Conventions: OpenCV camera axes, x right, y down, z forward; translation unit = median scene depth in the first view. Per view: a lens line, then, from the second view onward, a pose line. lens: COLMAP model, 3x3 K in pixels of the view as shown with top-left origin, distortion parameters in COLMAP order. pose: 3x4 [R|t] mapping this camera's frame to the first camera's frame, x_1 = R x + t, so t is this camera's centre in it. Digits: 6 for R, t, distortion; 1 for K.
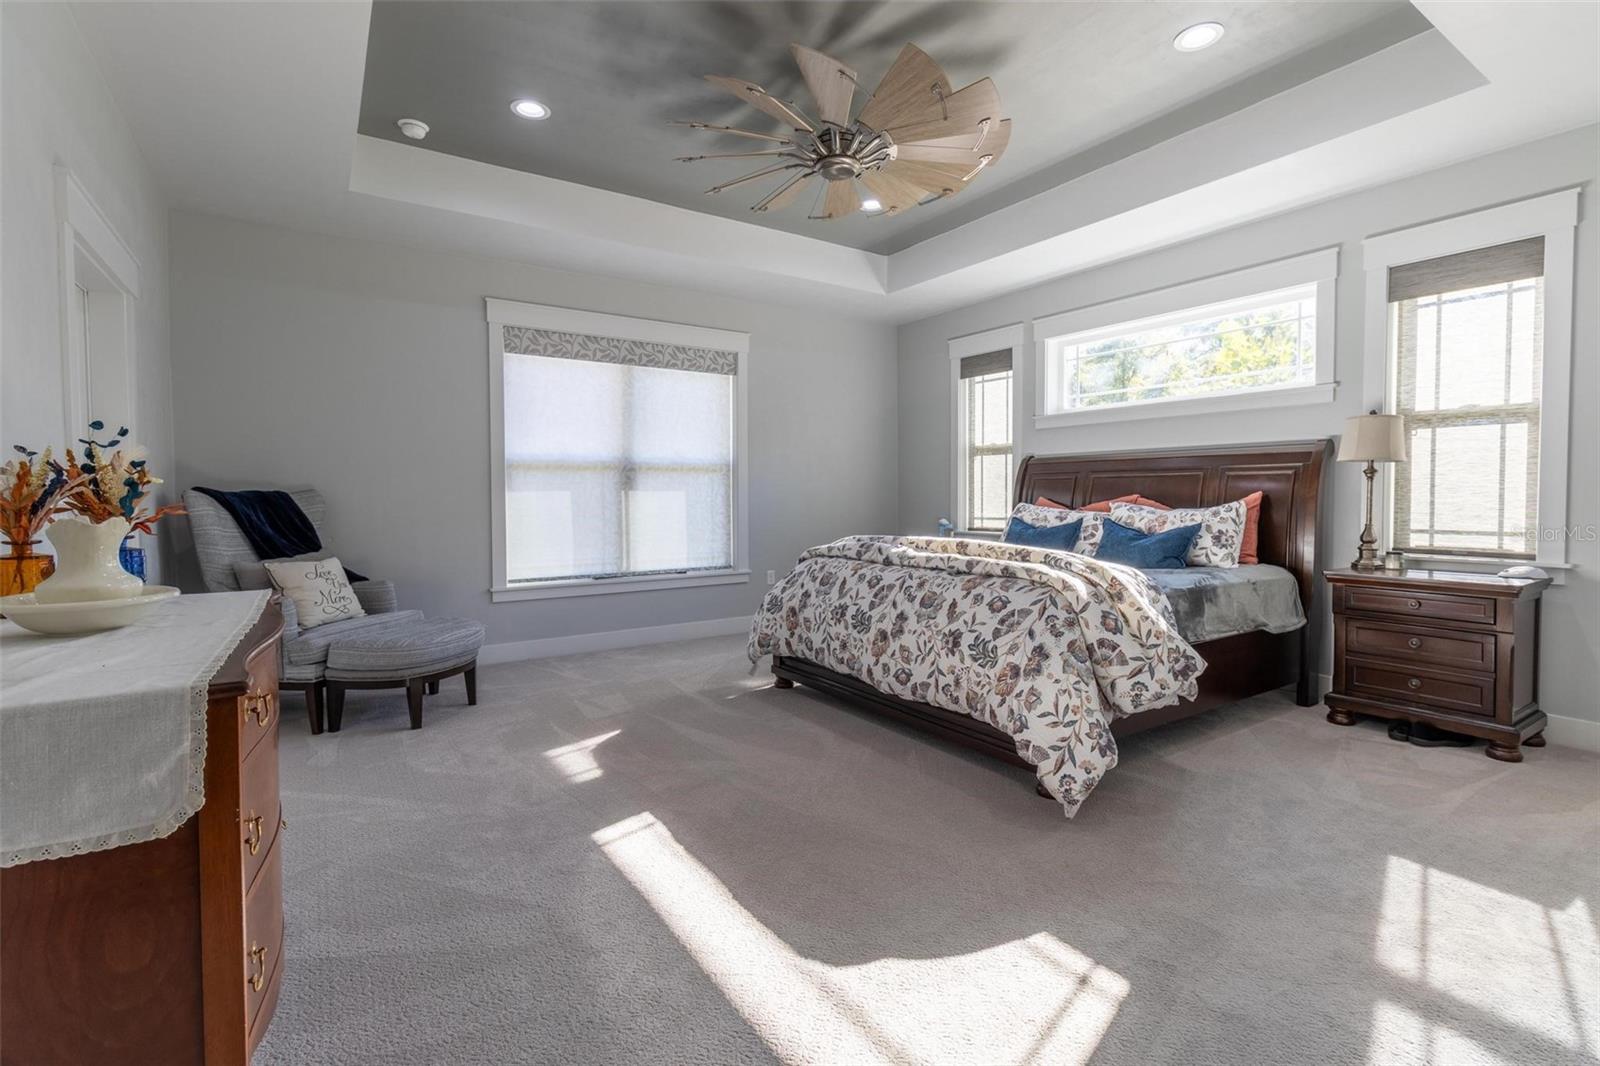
lens RADIAL K [[733.0, 0, 793.8], [0, 733.0, 518.0], [0, 0, 1]] dist [-0.000640, -0.000451]
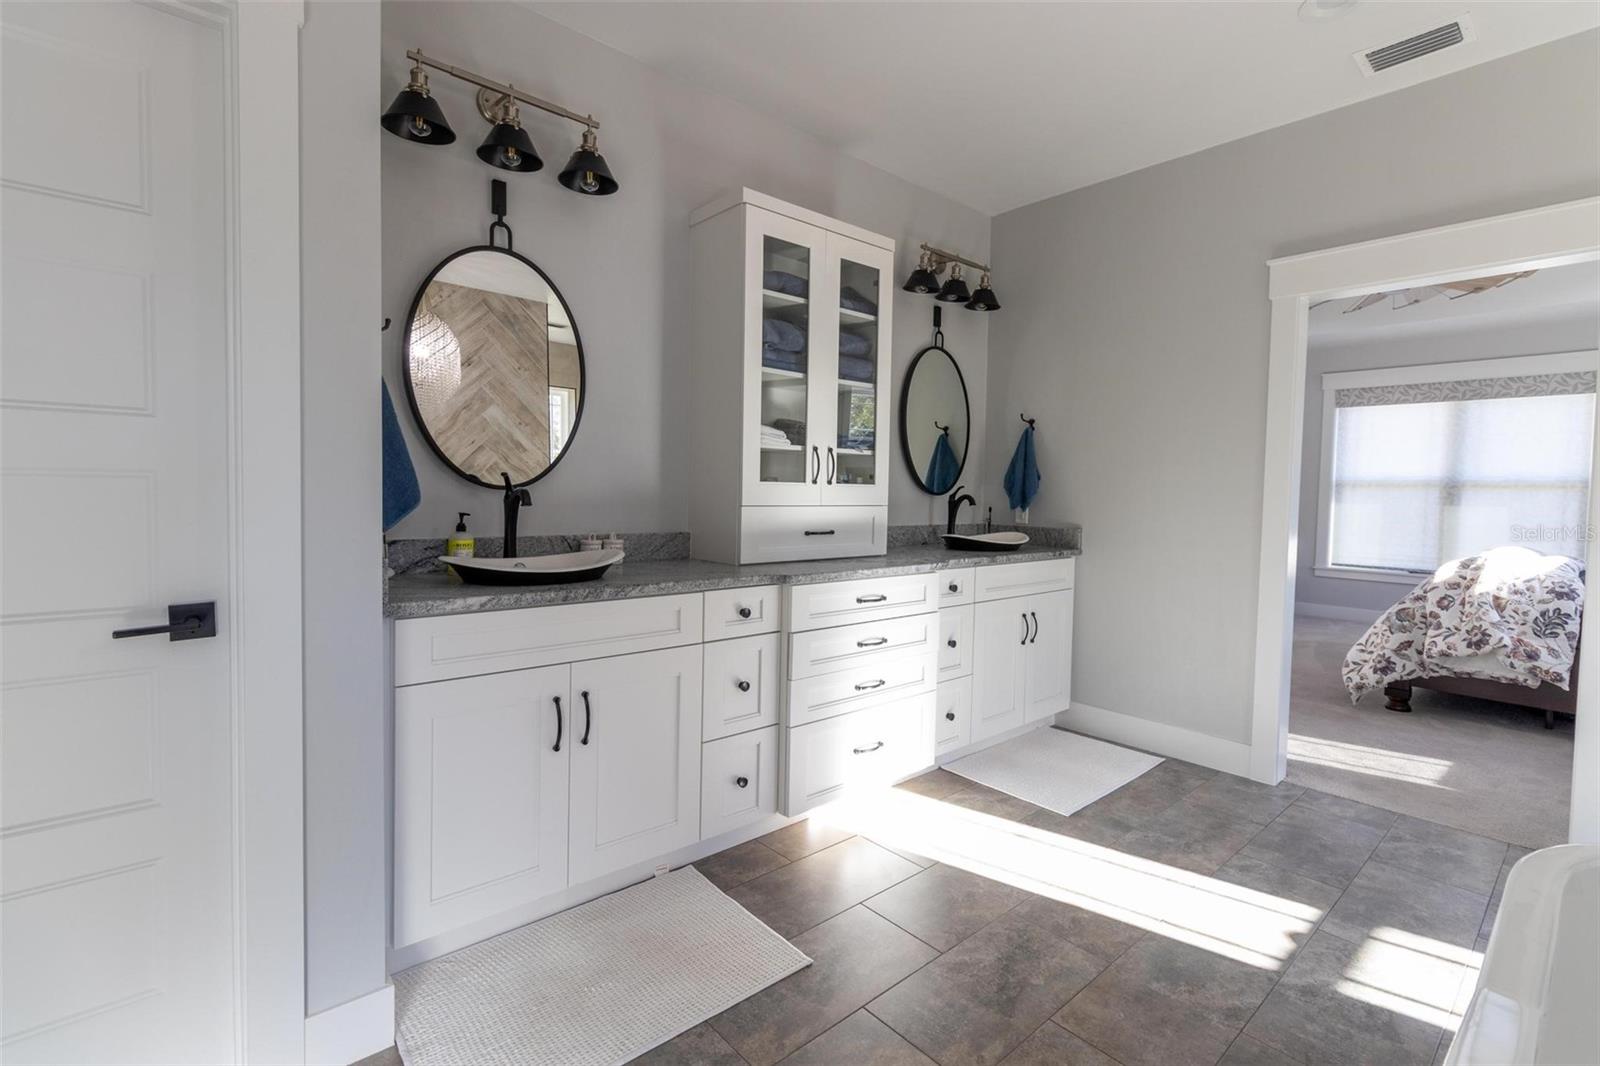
lens RADIAL K [[733.0, 0, 805.9], [0, 733.0, 520.5], [0, 0, 1]] dist [-0.000640, -0.000451]
pose [[0.123930, 0.046502, -0.991201, 0.860870], [-0.053205, 0.997776, 0.040158, -0.002667], [0.990864, 0.047760, 0.126128, -0.209964]]
